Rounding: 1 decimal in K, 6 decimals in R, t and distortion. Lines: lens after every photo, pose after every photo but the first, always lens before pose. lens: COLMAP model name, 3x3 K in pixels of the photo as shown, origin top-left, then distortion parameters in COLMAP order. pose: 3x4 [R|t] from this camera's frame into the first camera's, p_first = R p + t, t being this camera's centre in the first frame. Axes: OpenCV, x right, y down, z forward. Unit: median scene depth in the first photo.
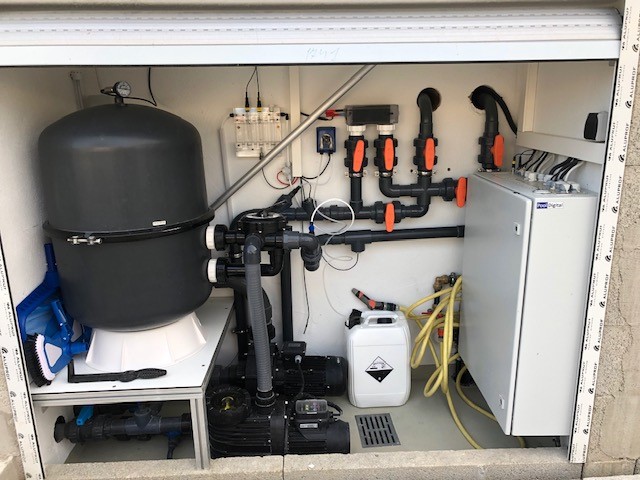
lens RADIAL K [[517.7, 0, 320.0], [0, 517.7, 240.0], [0, 0, 1]] dist [0.008710, -0.001167]
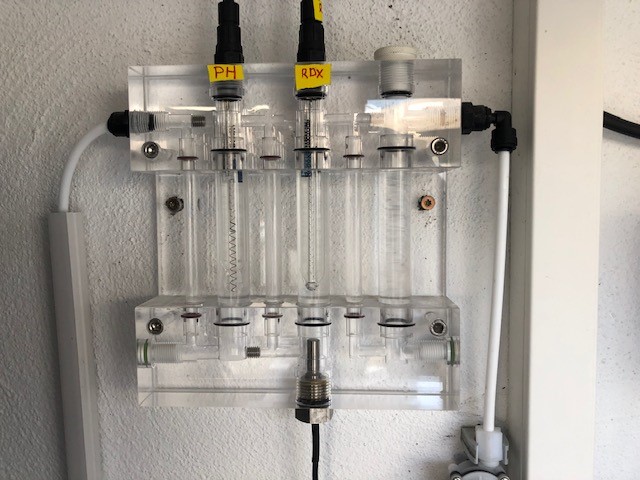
lens RADIAL K [[517.7, 0, 320.0], [0, 517.7, 240.0], [0, 0, 1]] dist [0.008710, -0.001167]
pose [[0.994660, 0.010335, -0.102692, -0.097627], [-0.029758, 0.981437, -0.189460, -0.179000], [0.098827, 0.191504, 0.976504, 0.862074]]
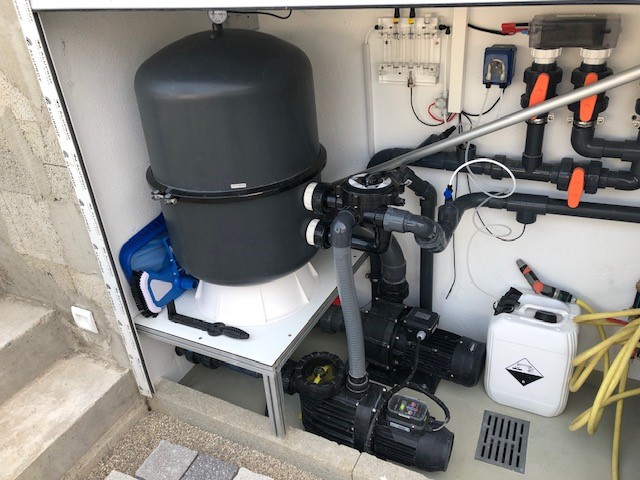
lens RADIAL K [[521.1, 0, 319.7], [0, 521.1, 230.8], [0, 0, 1]] dist [0.002437, -0.000215]
pose [[0.875113, 0.196685, -0.442146, 0.155589], [-0.071224, 0.956076, 0.284335, -0.163446], [0.478649, -0.217334, 0.850683, 0.234074]]
